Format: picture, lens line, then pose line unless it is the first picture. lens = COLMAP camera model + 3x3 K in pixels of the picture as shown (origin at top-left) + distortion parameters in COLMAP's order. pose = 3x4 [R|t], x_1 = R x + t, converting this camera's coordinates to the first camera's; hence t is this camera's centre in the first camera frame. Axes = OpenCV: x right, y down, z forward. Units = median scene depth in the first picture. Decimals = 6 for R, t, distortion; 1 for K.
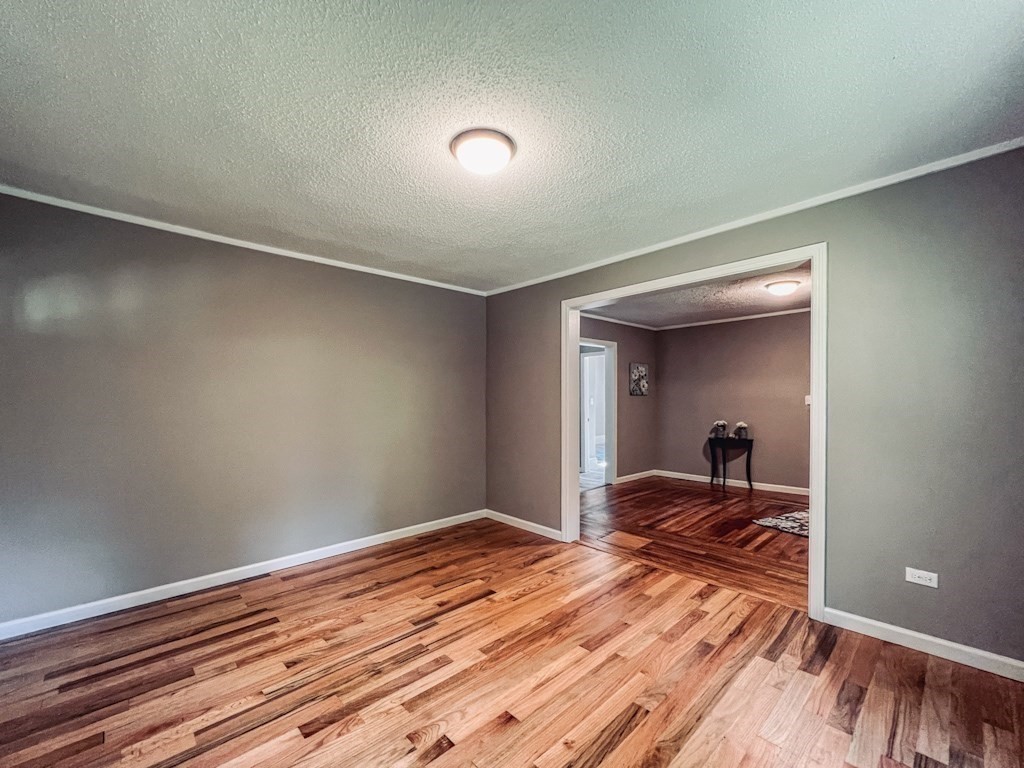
lens RADIAL K [[426.3, 0, 513.6], [0, 426.3, 397.3], [0, 0, 1]] dist [-0.001306, 0.000888]
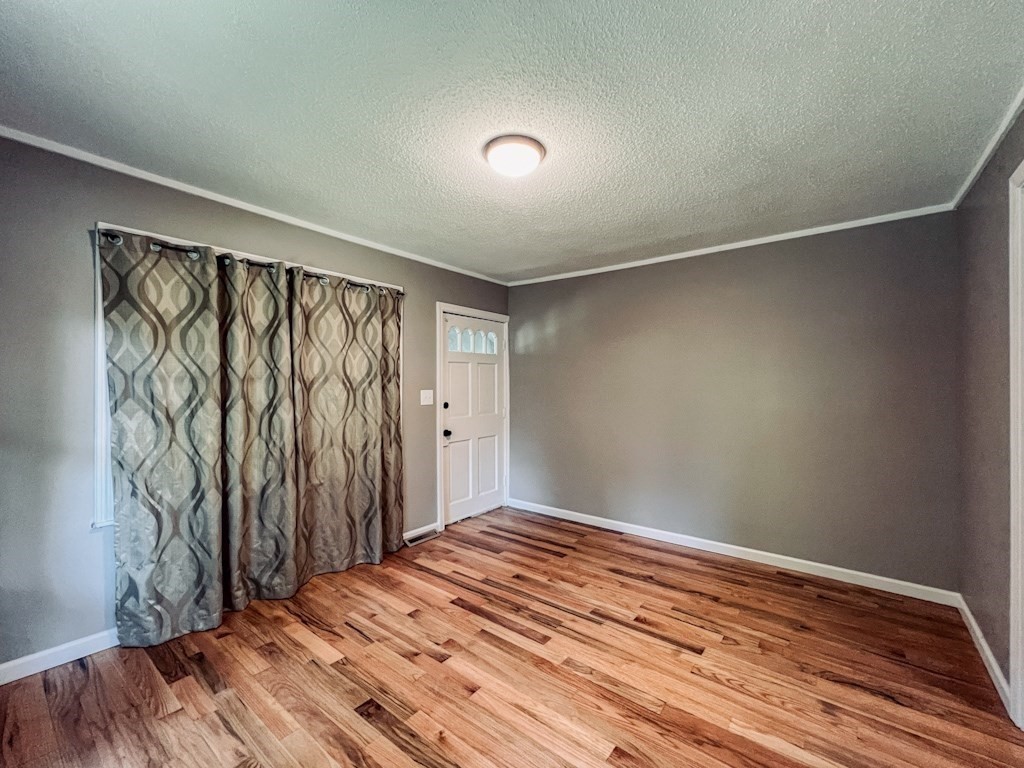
lens RADIAL K [[426.3, 0, 513.5], [0, 426.3, 381.7], [0, 0, 1]] dist [-0.001306, 0.000888]
pose [[0.147757, -0.004263, -0.989015, 0.659661], [-0.001029, 0.999990, -0.004464, -0.013742], [0.989023, 0.001677, 0.147751, 0.579469]]
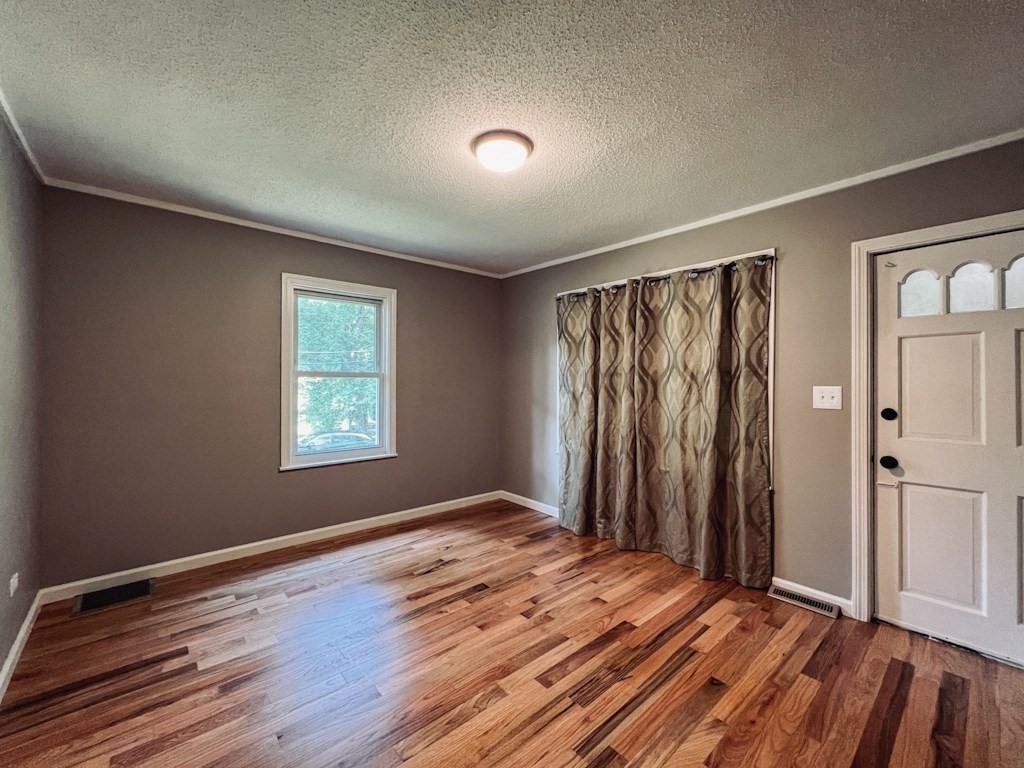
lens RADIAL K [[426.3, 0, 506.2], [0, 426.3, 381.5], [0, 0, 1]] dist [-0.001306, 0.000888]
pose [[-0.998809, 0.001251, 0.048774, -0.094803], [0.001357, 0.999997, 0.002139, -0.005765], [-0.048771, 0.002202, -0.998808, 1.422314]]
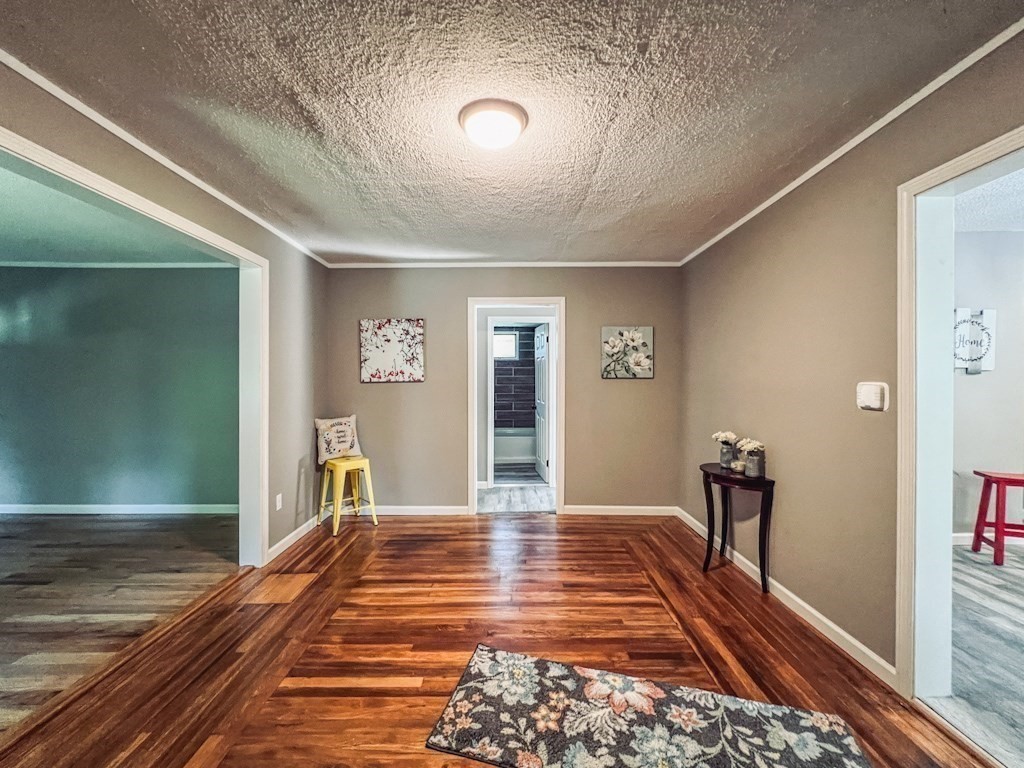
lens RADIAL K [[426.3, 0, 508.0], [0, 426.3, 377.9], [0, 0, 1]] dist [-0.001306, 0.000888]
pose [[0.720673, 0.005170, -0.693256, 1.420170], [-0.001760, 0.999983, 0.005627, -0.020667], [0.693273, -0.002835, 0.720670, 1.055615]]
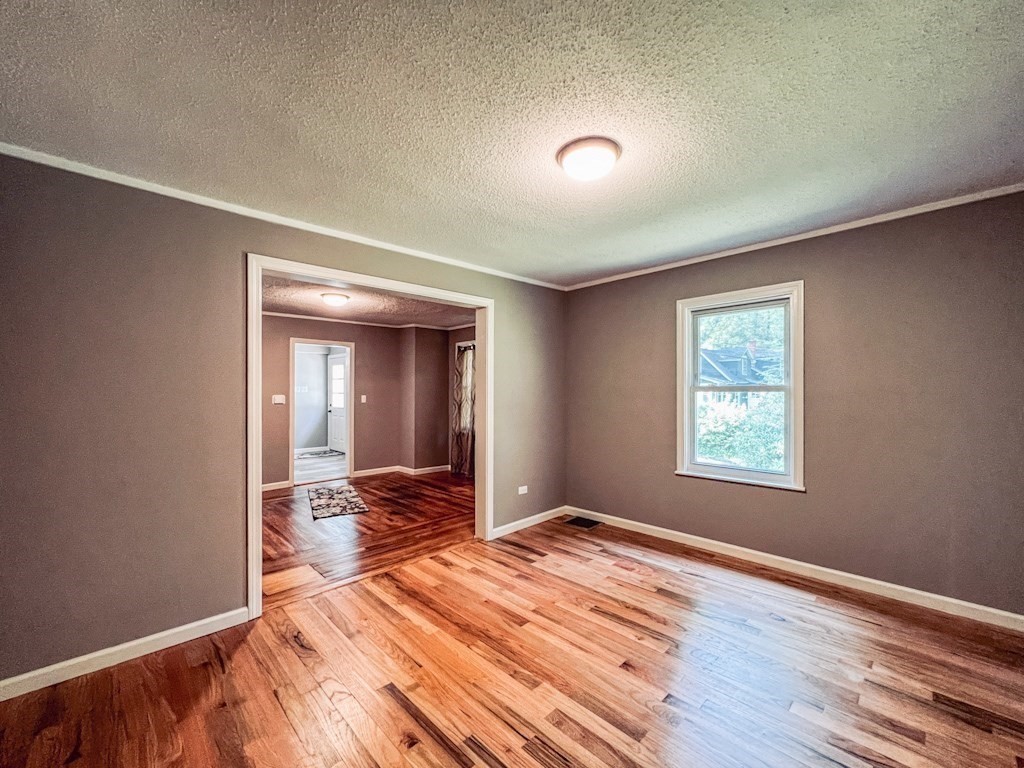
lens RADIAL K [[426.3, 0, 508.0], [0, 426.3, 394.7], [0, 0, 1]] dist [-0.001306, 0.000888]
pose [[-0.005766, -0.005721, 0.999967, -0.753389], [0.005857, 0.999966, 0.005755, -0.019151], [-0.999966, 0.005890, -0.005732, 0.825426]]
